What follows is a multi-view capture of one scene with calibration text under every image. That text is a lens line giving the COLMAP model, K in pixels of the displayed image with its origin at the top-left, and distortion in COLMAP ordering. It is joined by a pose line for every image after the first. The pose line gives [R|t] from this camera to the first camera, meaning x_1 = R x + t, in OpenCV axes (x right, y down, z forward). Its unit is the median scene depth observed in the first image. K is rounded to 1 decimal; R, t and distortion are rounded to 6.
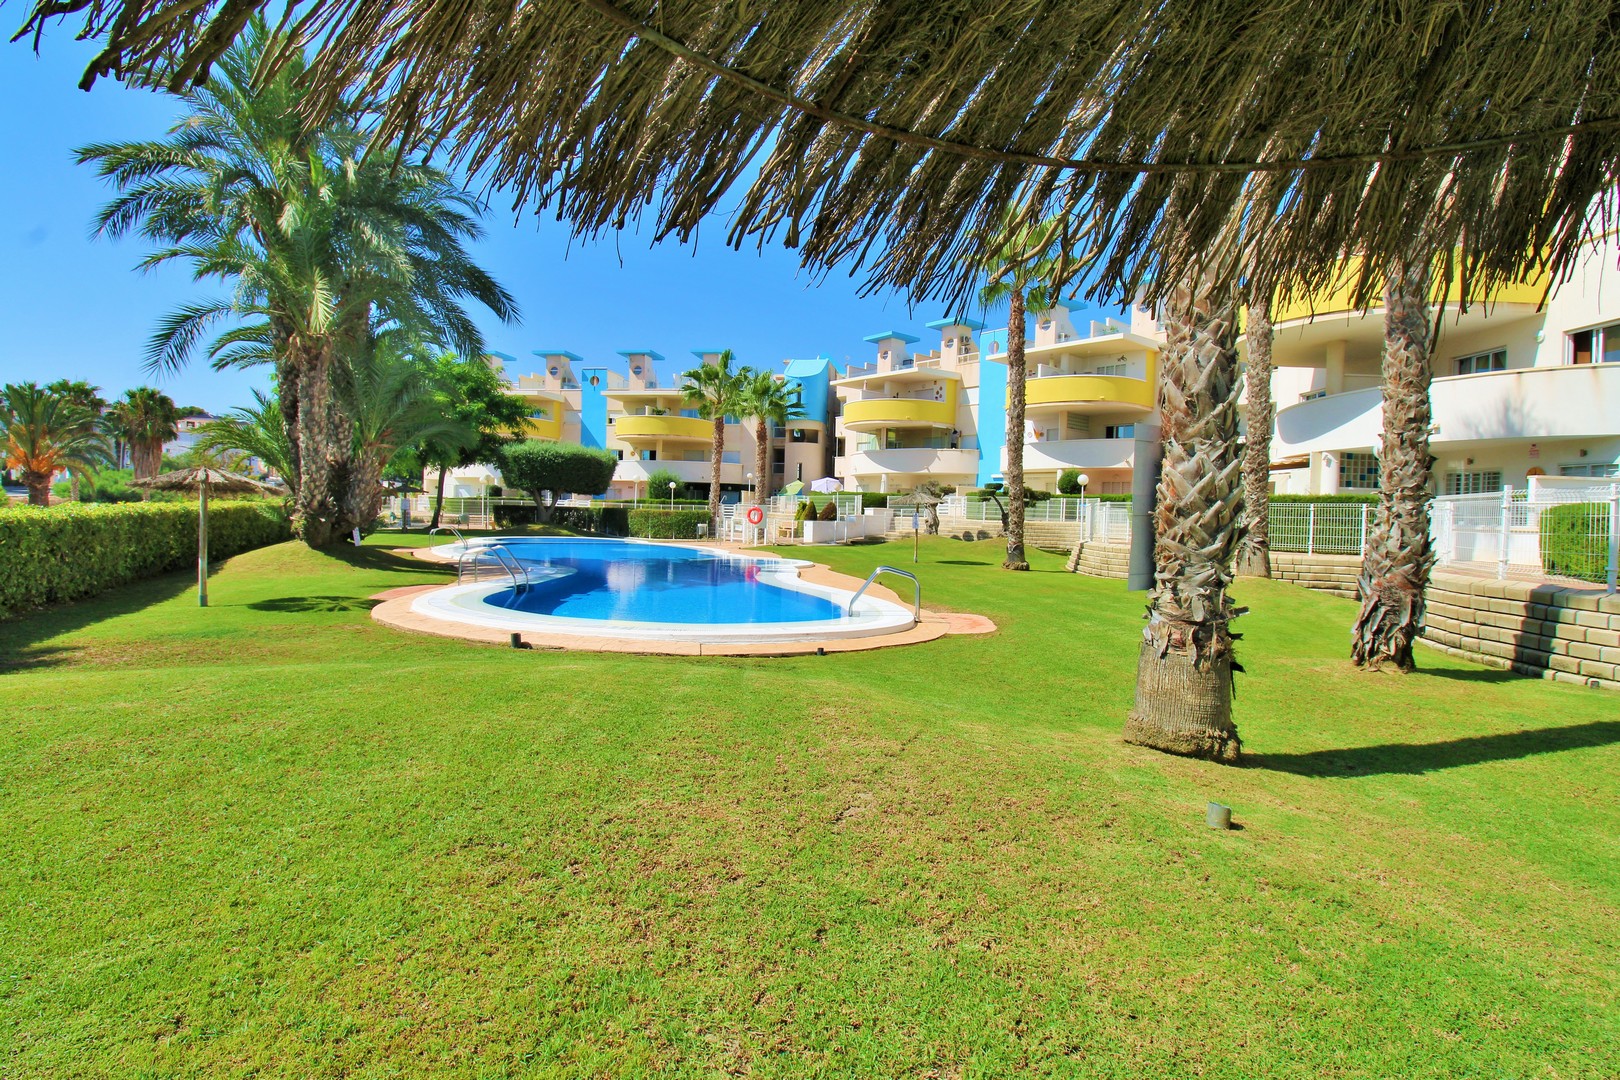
lens RADIAL K [[761.8, 0, 811.4], [0, 761.8, 524.2], [0, 0, 1]] dist [0.030006, -0.039989]
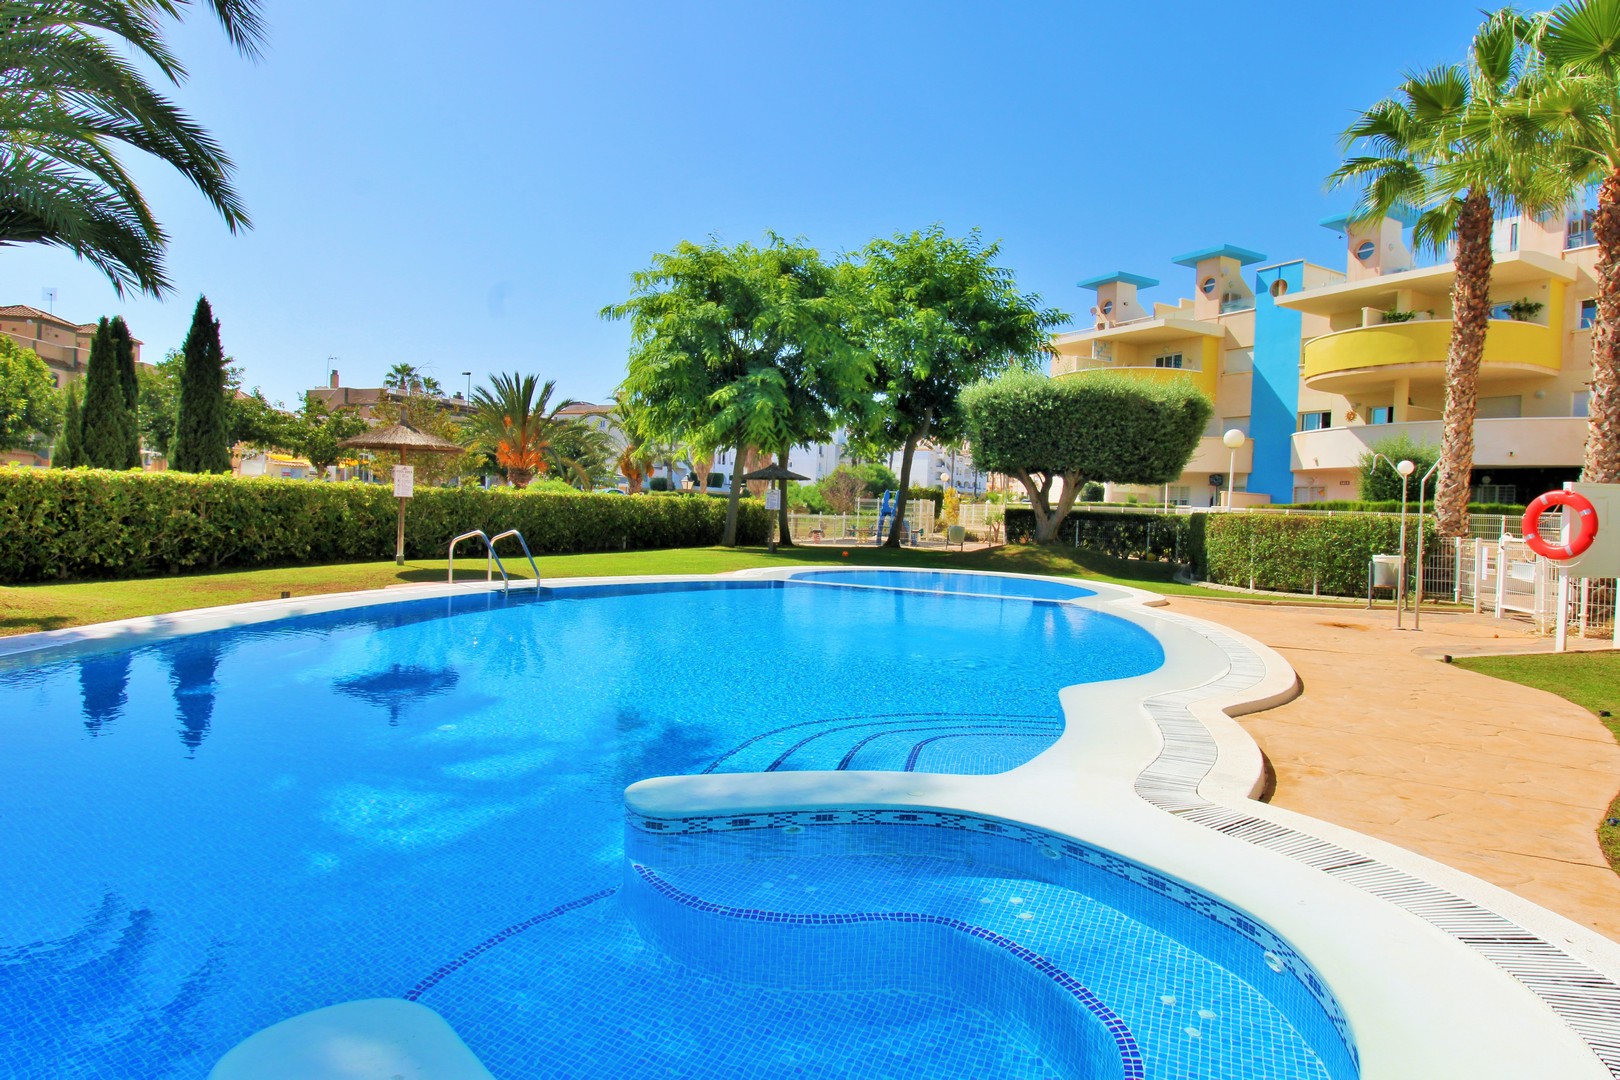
lens RADIAL K [[901.5, 0, 810.0], [0, 901.5, 540.0], [0, 0, 1]] dist [-0.020276, -0.000105]
pose [[0.638597, 0.019710, -0.769289, -0.005160], [-0.029803, 0.999555, 0.000871, 0.000336], [0.768964, 0.022371, 0.638901, 0.422022]]
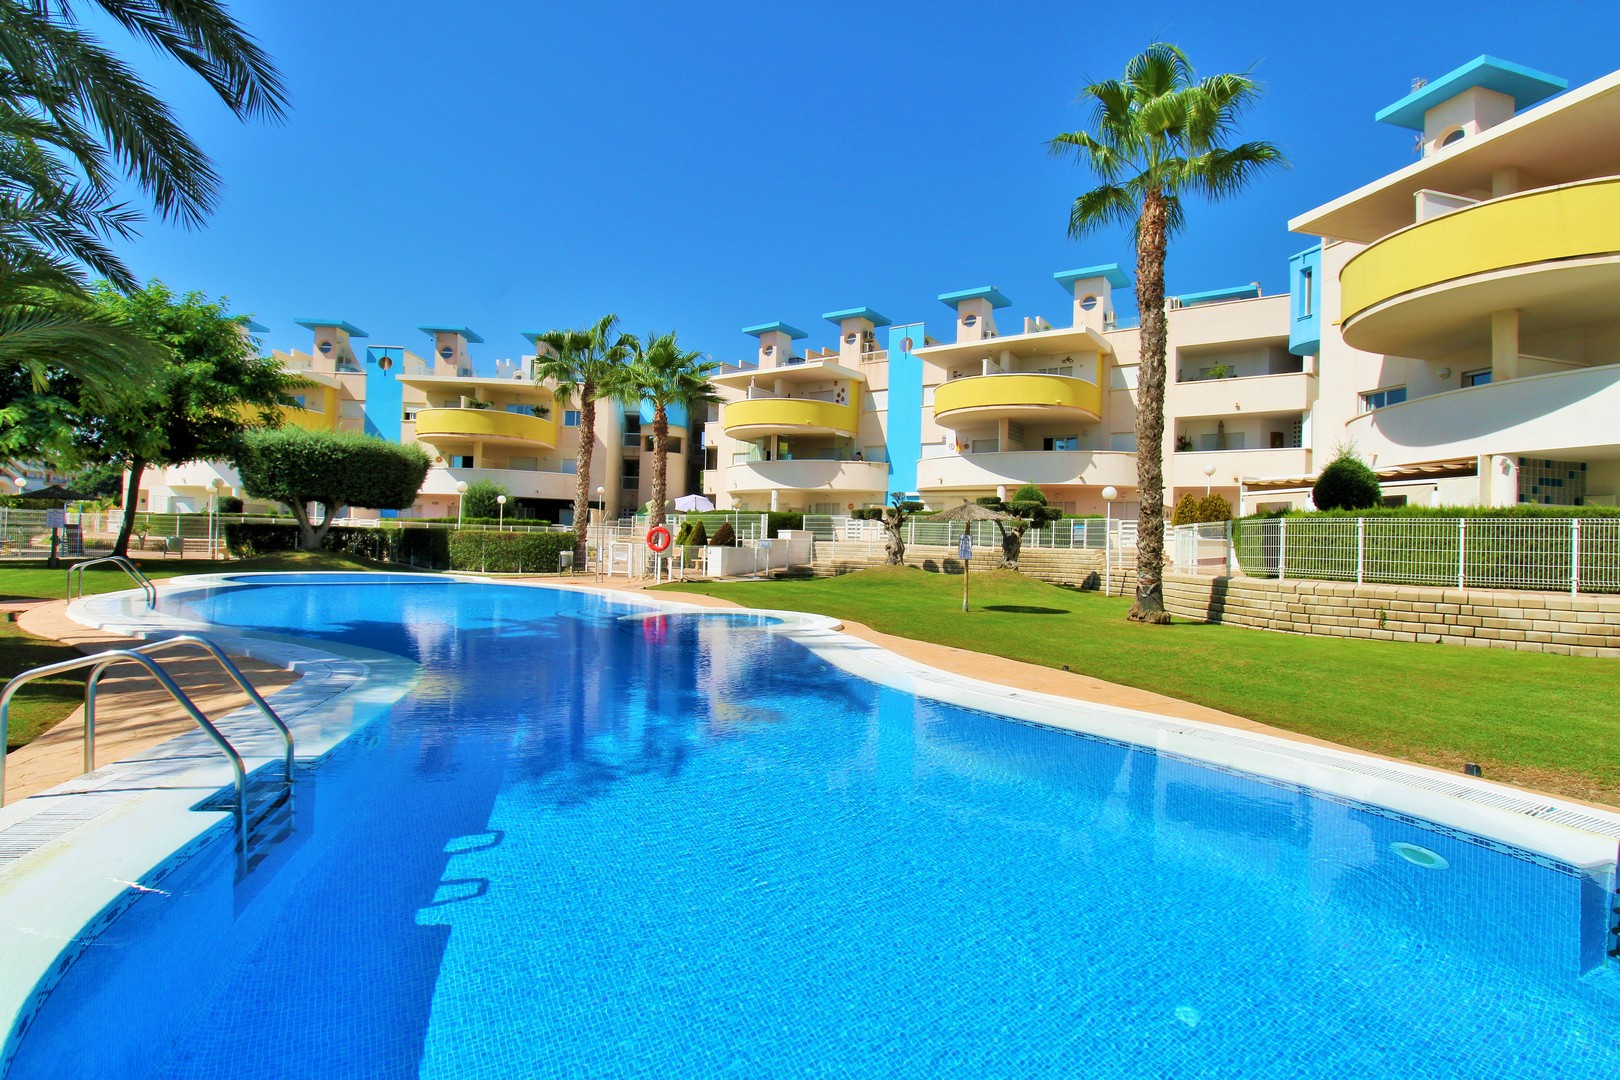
lens RADIAL K [[761.8, 0, 811.4], [0, 761.8, 524.2], [0, 0, 1]] dist [0.030006, -0.039989]
pose [[0.968550, 0.006735, 0.248730, -0.074894], [0.001512, 0.999456, -0.032953, -0.001230], [-0.248816, 0.032293, 0.968012, 0.196052]]
